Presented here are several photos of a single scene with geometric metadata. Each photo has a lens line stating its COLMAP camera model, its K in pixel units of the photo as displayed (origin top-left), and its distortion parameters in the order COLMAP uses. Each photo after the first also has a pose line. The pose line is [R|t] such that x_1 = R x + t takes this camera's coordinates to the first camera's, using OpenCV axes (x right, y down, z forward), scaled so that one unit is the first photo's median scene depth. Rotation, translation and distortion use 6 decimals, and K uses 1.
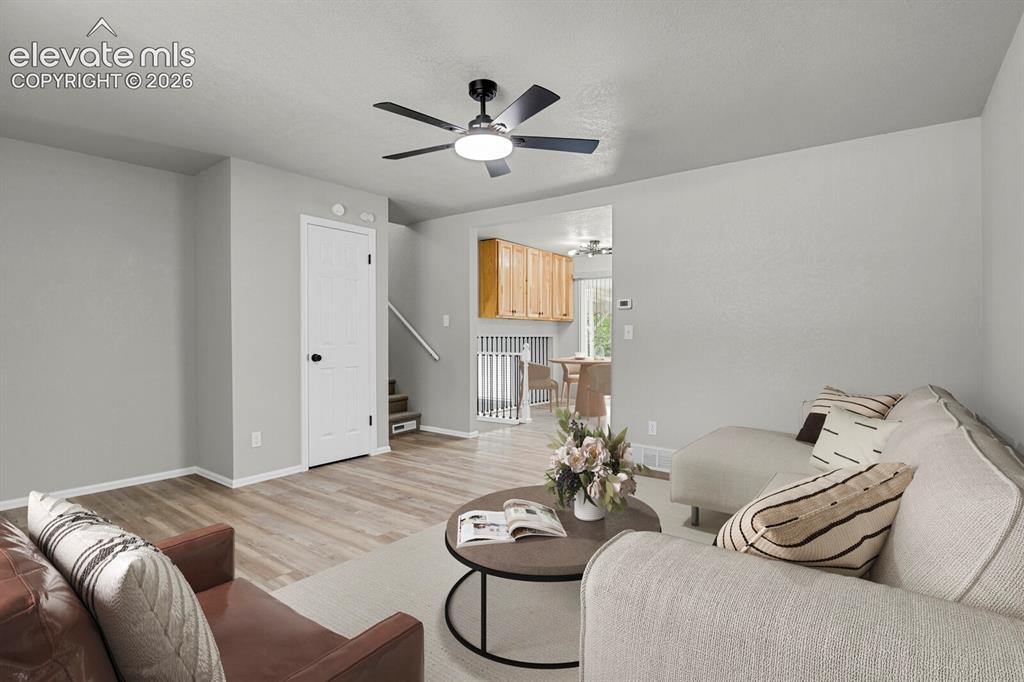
lens RADIAL K [[498.9, 0, 512.0], [0, 498.9, 341.0], [0, 0, 1]] dist [-0.000618, -0.000381]
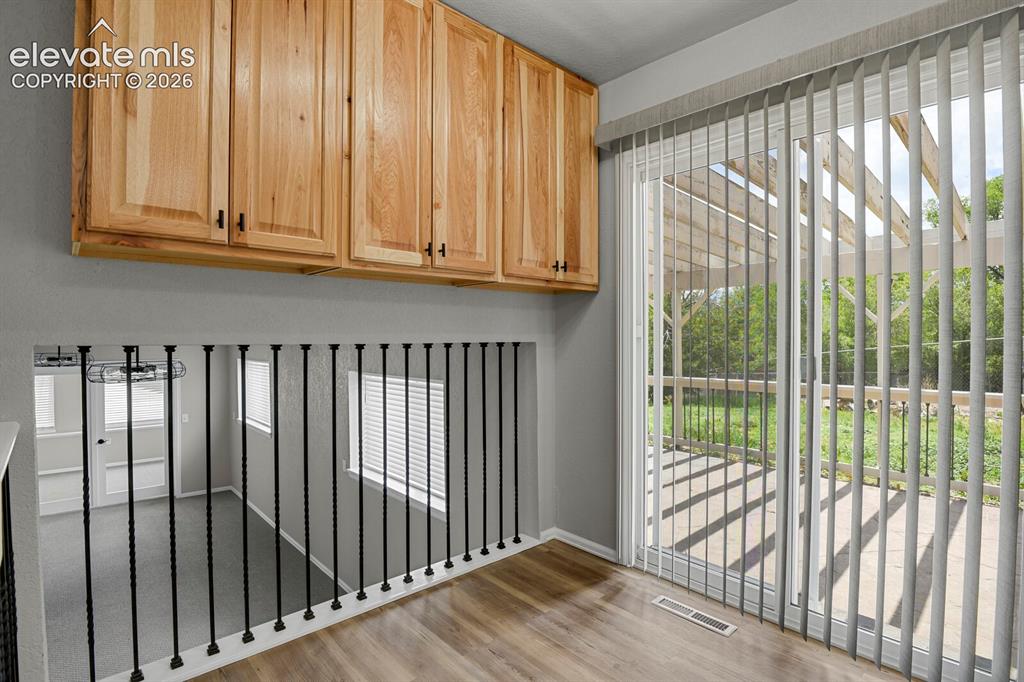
lens RADIAL K [[502.5, 0, 518.4], [0, 502.5, 337.6], [0, 0, 1]] dist [-0.023425, -0.001435]
pose [[0.985420, 0.002848, -0.170116, 0.261715], [-0.003394, 0.999990, -0.002916, -0.020773], [0.170106, 0.003451, 0.985420, 1.423139]]
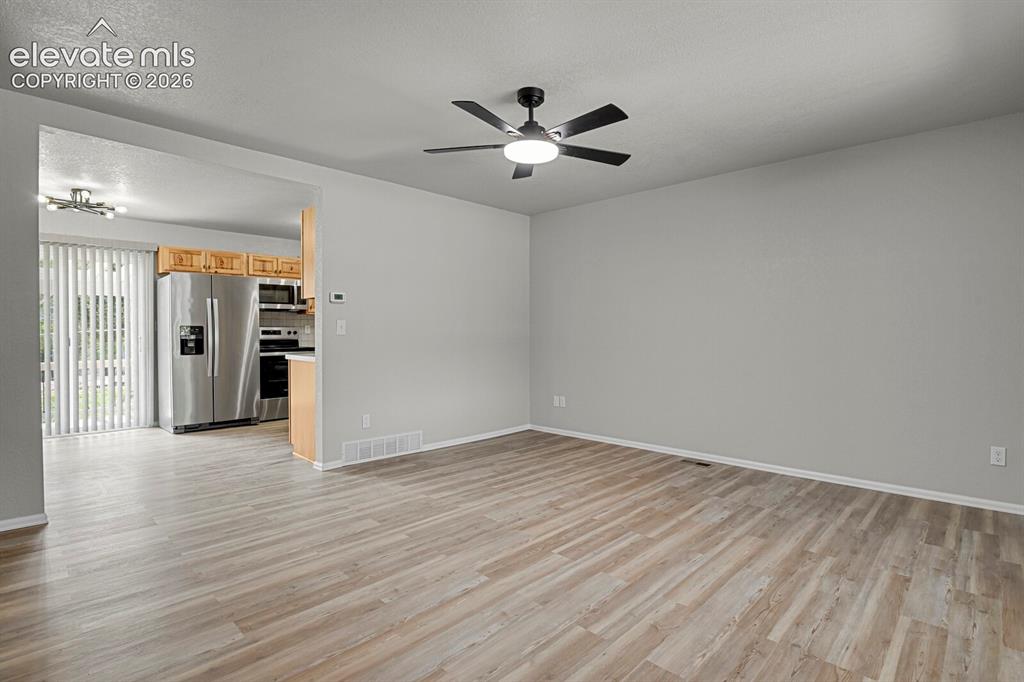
lens RADIAL K [[498.1, 0, 516.1], [0, 498.1, 338.3], [0, 0, 1]] dist [-0.029968, -0.000839]
pose [[0.117793, -0.010229, 0.992986, -0.714868], [0.011398, 0.999895, 0.008948, -0.001365], [-0.992973, 0.010264, 0.117897, 0.584285]]
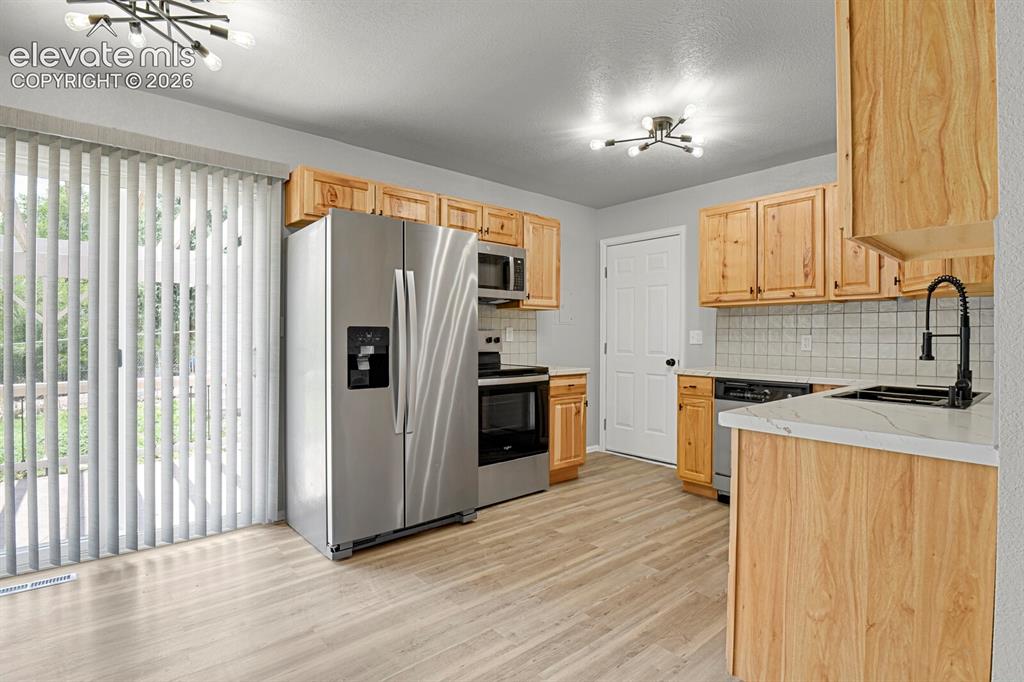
lens RADIAL K [[502.5, 0, 518.4], [0, 502.5, 337.6], [0, 0, 1]] dist [-0.023425, -0.001435]
pose [[0.200538, 0.000042, 0.979686, -0.077850], [0.004390, 0.999990, -0.000941, -0.017977], [-0.979676, 0.004490, 0.200536, 1.304763]]
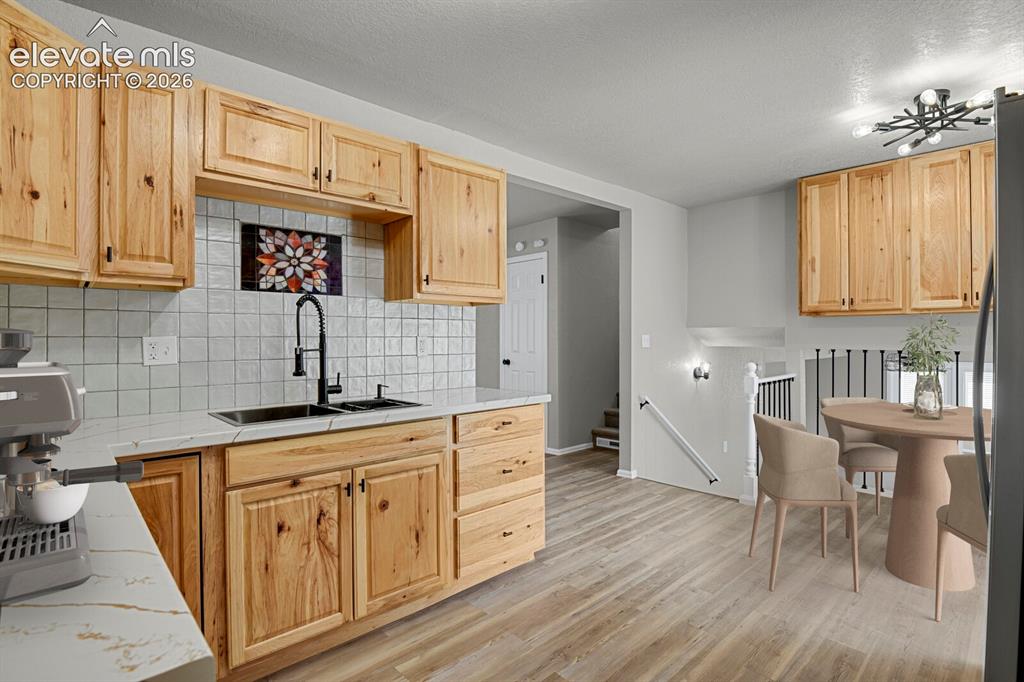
lens RADIAL K [[498.1, 0, 516.1], [0, 498.1, 338.3], [0, 0, 1]] dist [-0.029968, -0.000839]
pose [[-0.169772, -0.000387, -0.985483, 0.967796], [-0.007086, 0.999975, 0.000828, -0.033424], [0.985458, 0.007124, -0.169770, 1.296335]]
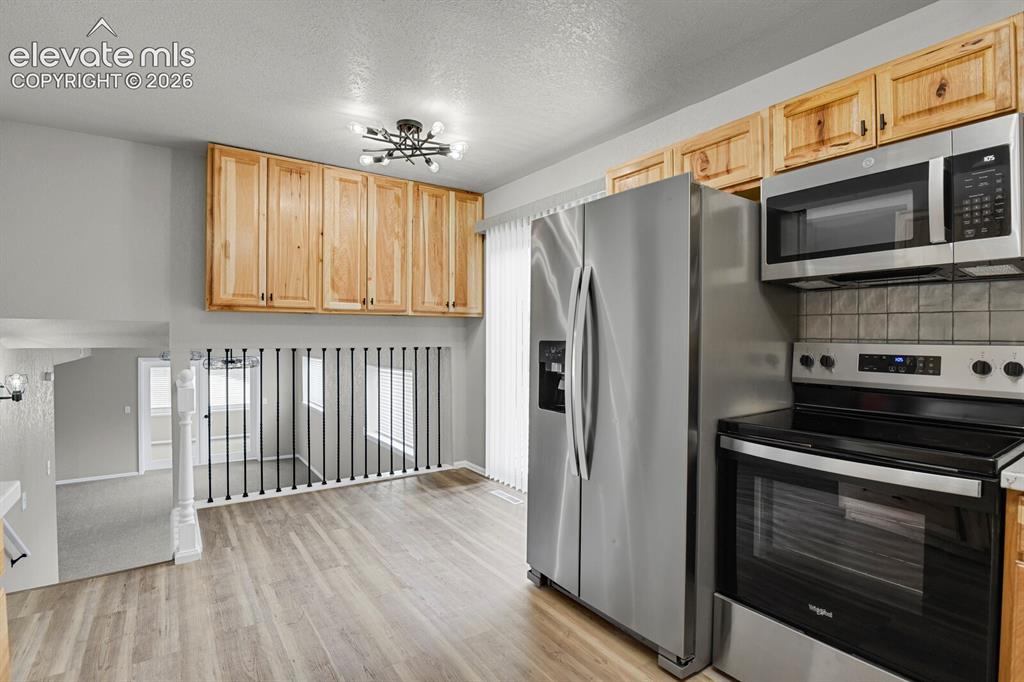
lens RADIAL K [[502.5, 0, 518.4], [0, 502.5, 337.6], [0, 0, 1]] dist [-0.023425, -0.001435]
pose [[0.953369, 0.005062, -0.301765, 0.649740], [-0.006279, 0.999976, -0.003064, -0.035104], [0.301742, 0.004816, 0.953377, 1.070027]]
